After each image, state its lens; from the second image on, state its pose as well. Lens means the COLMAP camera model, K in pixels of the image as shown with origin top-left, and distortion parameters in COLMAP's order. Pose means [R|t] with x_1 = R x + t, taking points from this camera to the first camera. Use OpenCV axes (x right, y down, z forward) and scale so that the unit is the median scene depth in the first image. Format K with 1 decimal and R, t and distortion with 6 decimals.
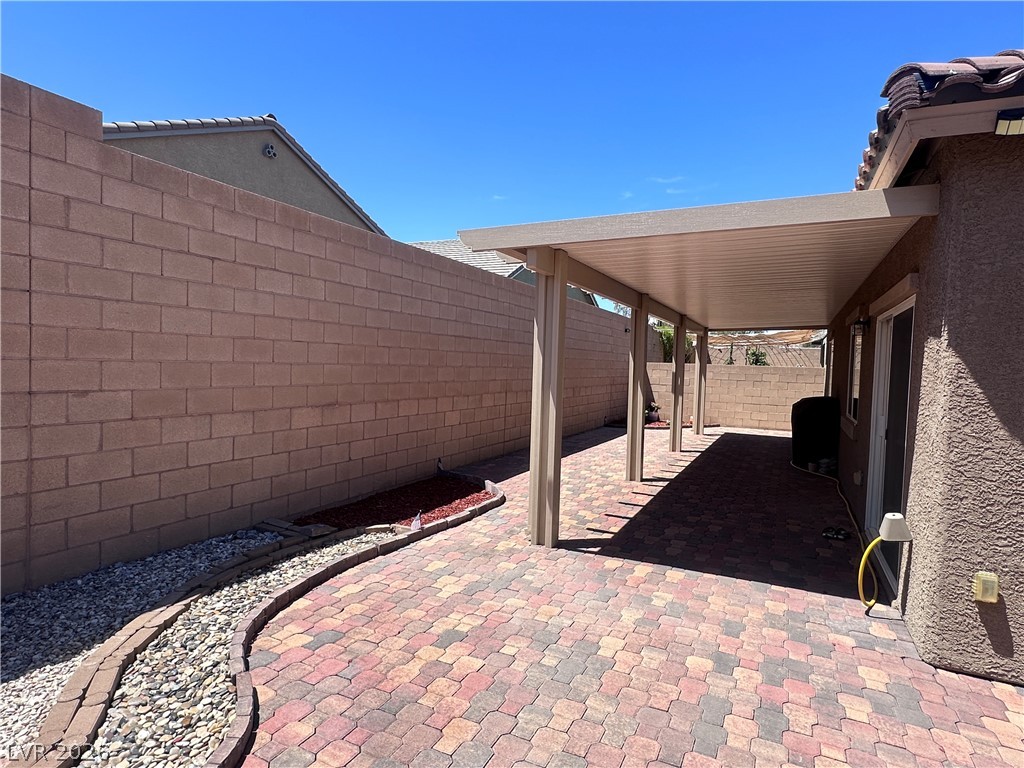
lens RADIAL K [[566.1, 0, 512.0], [0, 566.1, 384.0], [0, 0, 1]] dist [-0.000176, -0.000181]
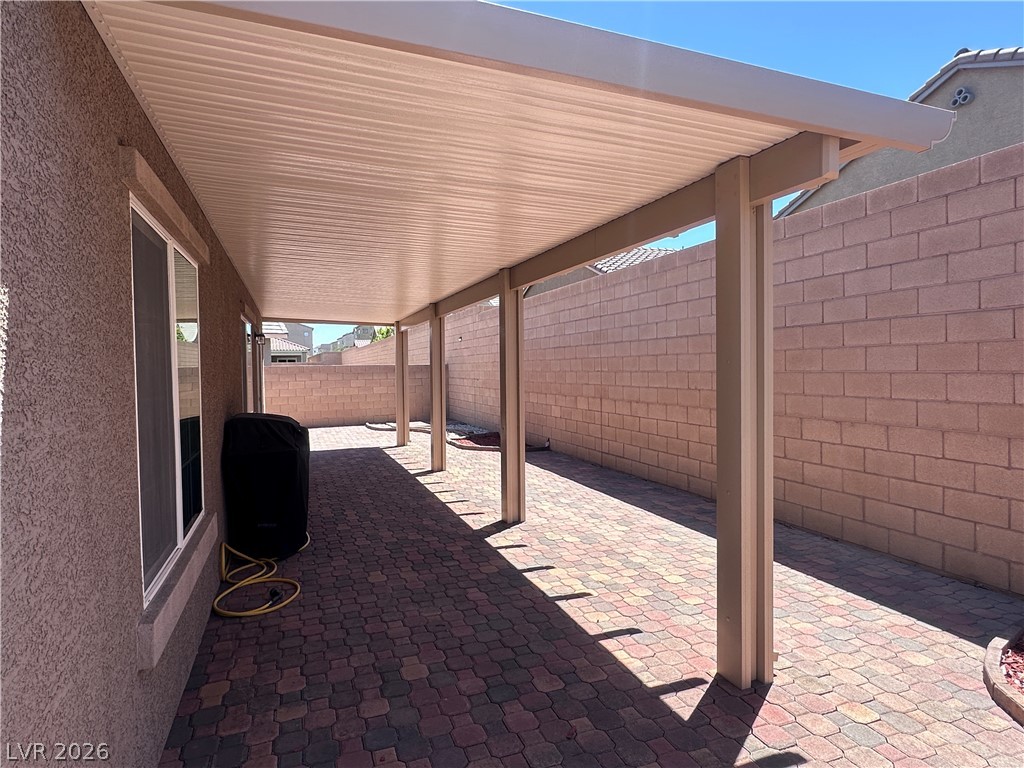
lens RADIAL K [[566.1, 0, 512.0], [0, 566.1, 384.0], [0, 0, 1]] dist [-0.000176, -0.000181]
pose [[-0.668591, -0.005578, -0.743610, 0.758610], [-0.032133, 0.999255, 0.021395, -0.023354], [0.742936, 0.038199, -0.668272, 1.450785]]
